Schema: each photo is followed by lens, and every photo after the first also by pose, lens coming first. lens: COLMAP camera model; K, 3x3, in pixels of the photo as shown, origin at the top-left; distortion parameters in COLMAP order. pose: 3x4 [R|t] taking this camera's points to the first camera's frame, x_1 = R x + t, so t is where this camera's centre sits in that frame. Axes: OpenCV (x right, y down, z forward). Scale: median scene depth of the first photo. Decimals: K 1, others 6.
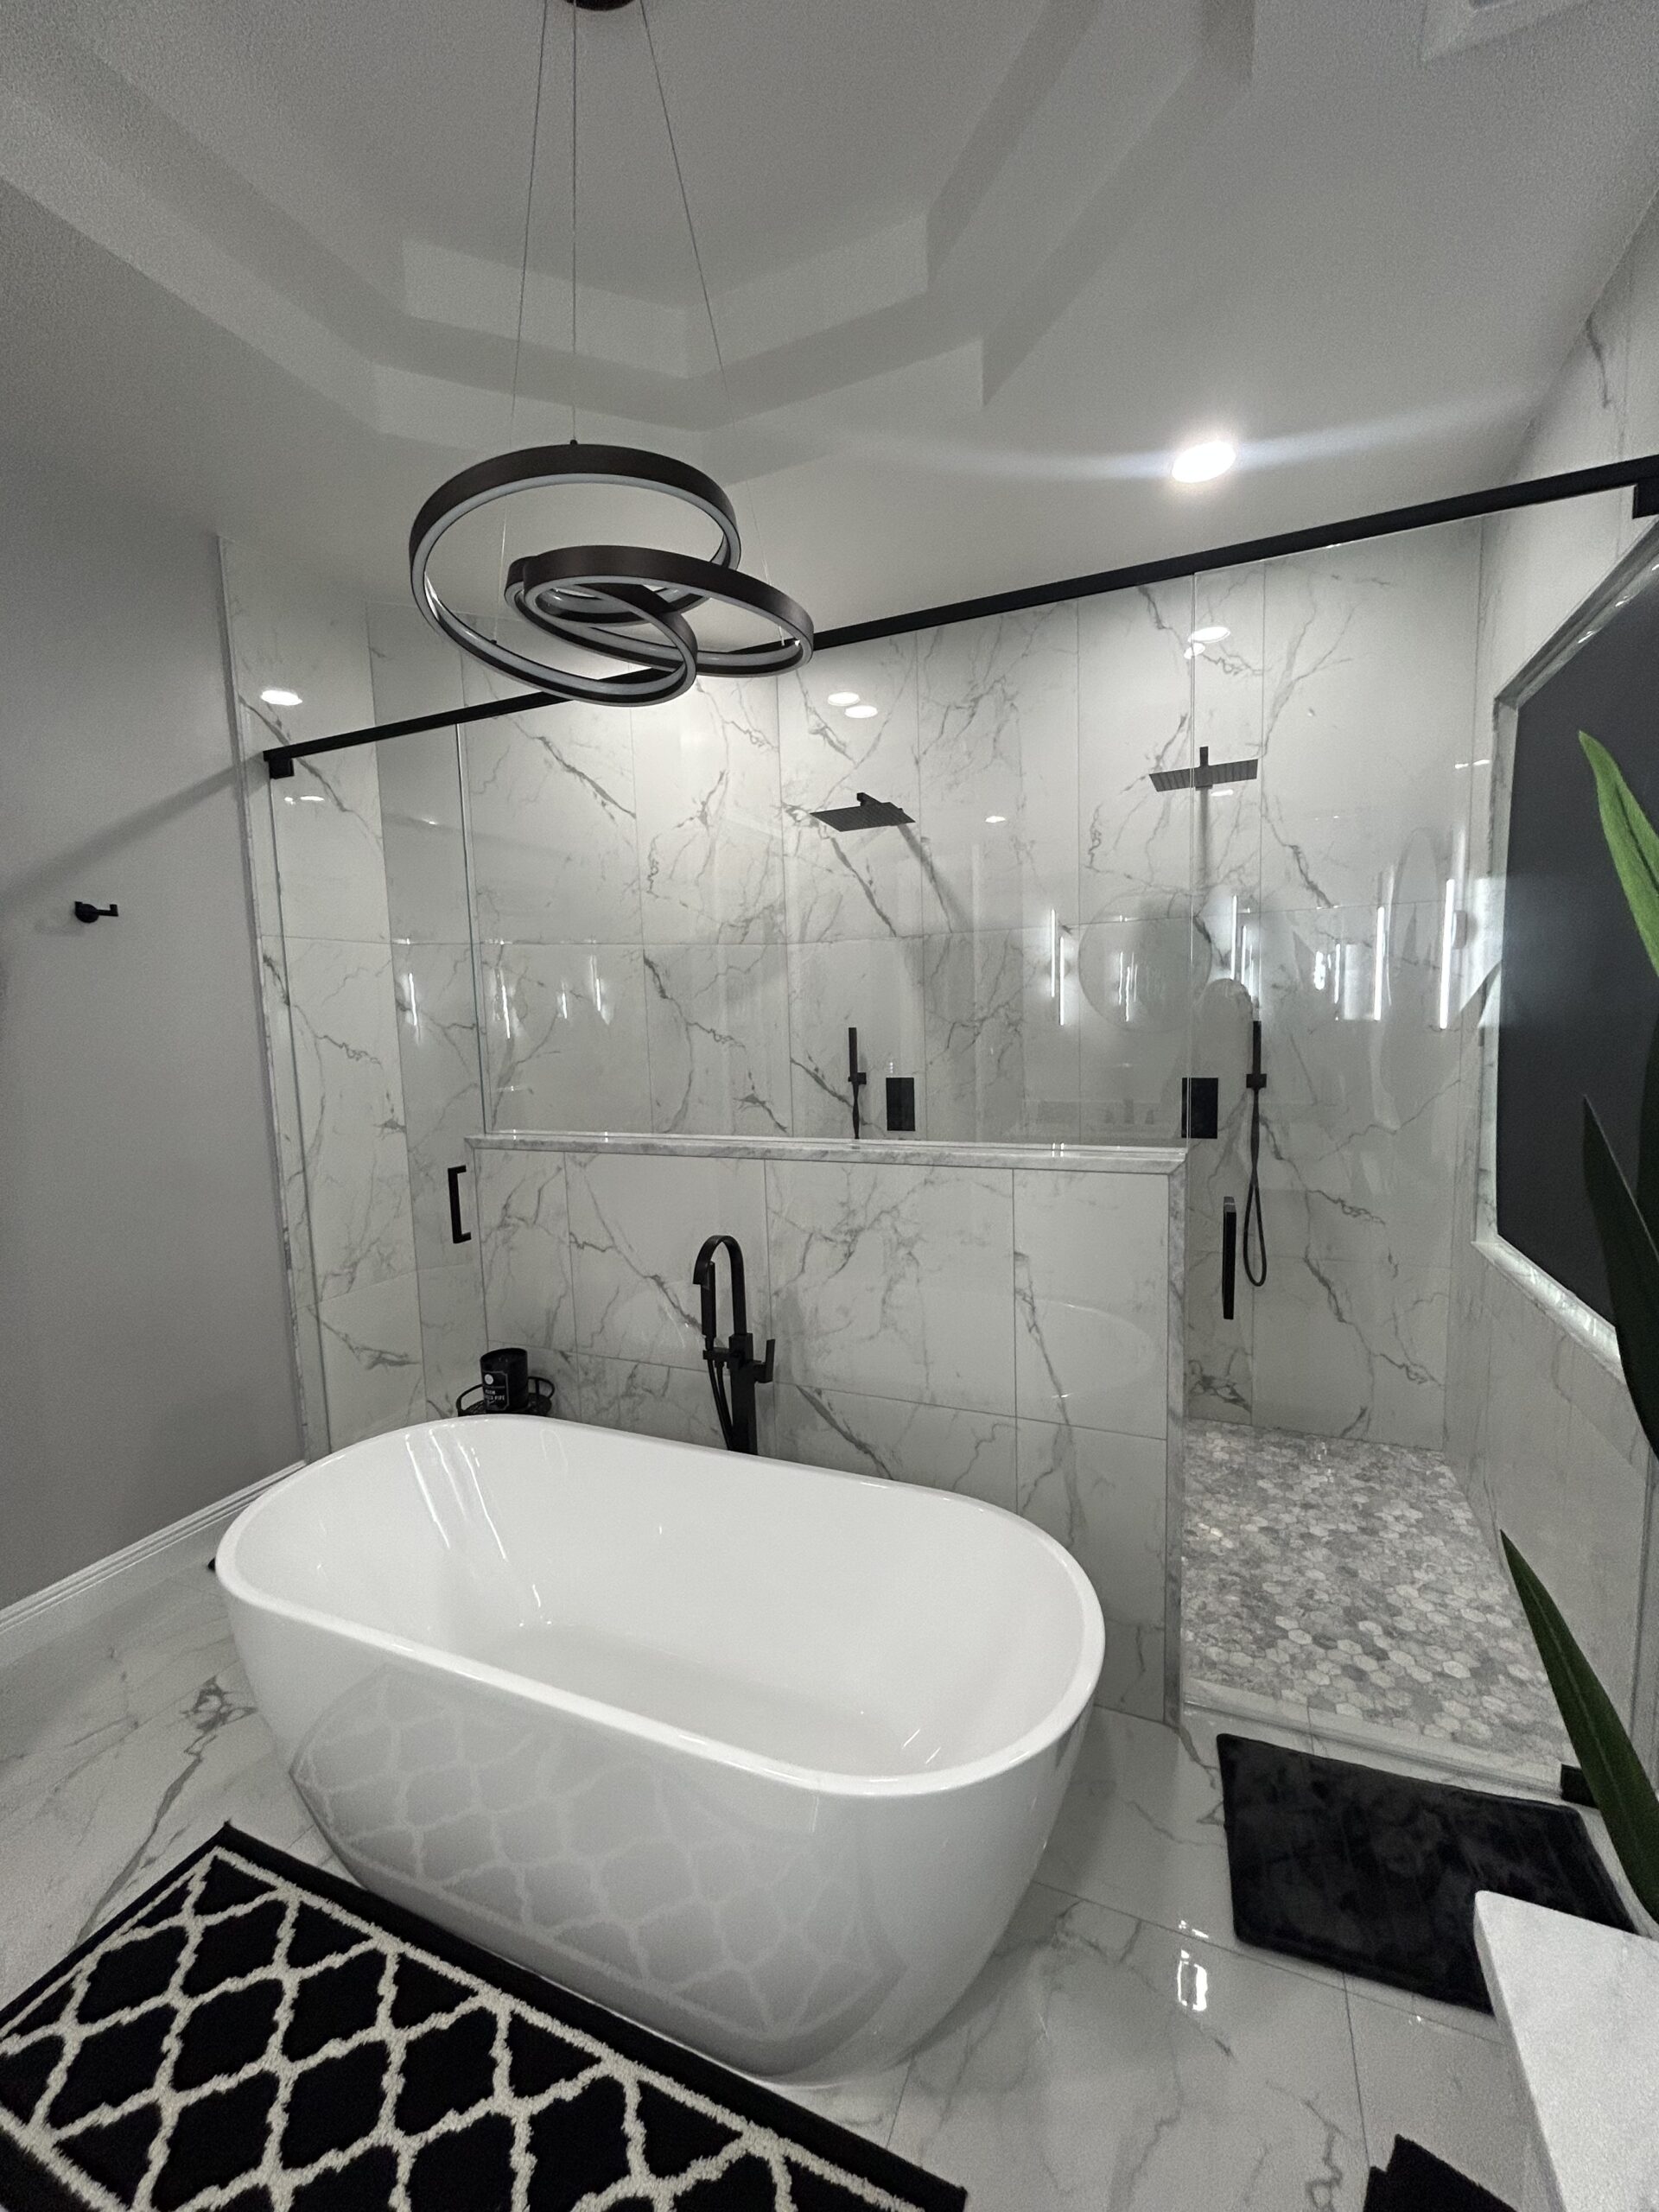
lens RADIAL K [[891.1, 0, 830.7], [0, 891.1, 1105.6], [0, 0, 1]] dist [0.001927, 0.000572]
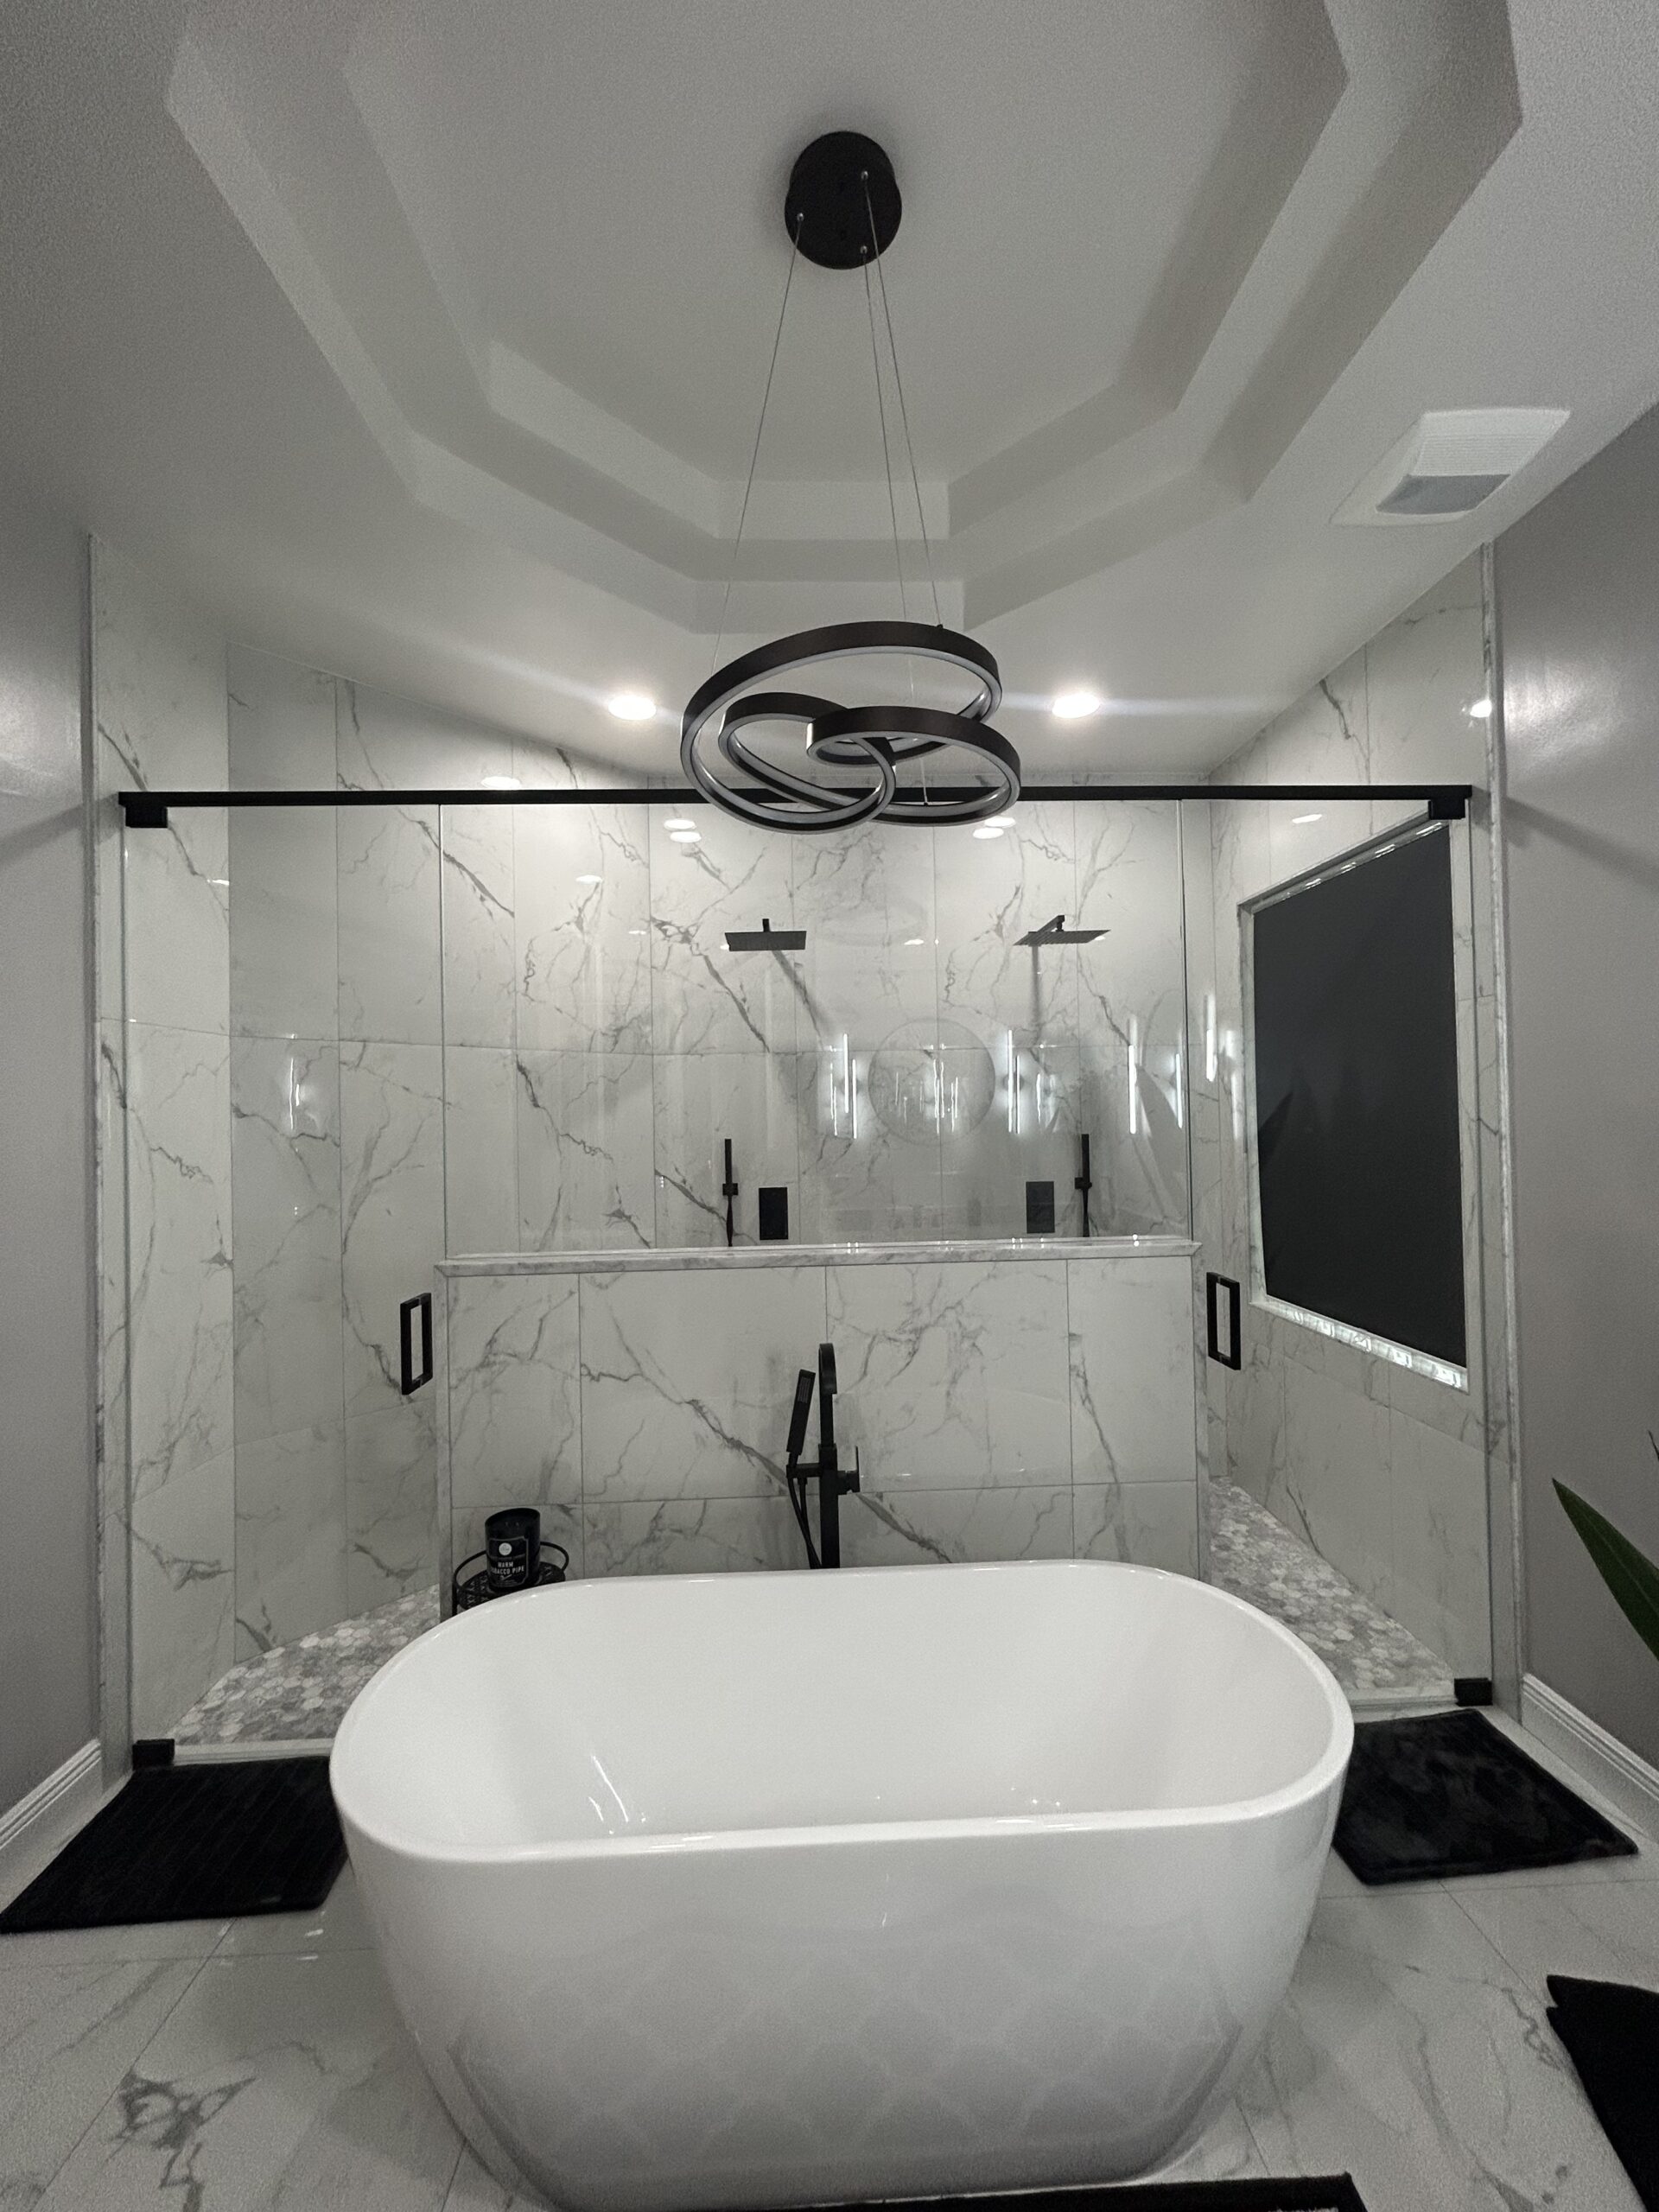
lens RADIAL K [[891.1, 0, 834.2], [0, 891.1, 1108.7], [0, 0, 1]] dist [0.001927, 0.000572]
pose [[0.906276, 0.016423, 0.422367, -0.396710], [0.035946, 0.992631, -0.115726, -0.000305], [-0.421155, 0.120062, 0.899007, 0.045224]]
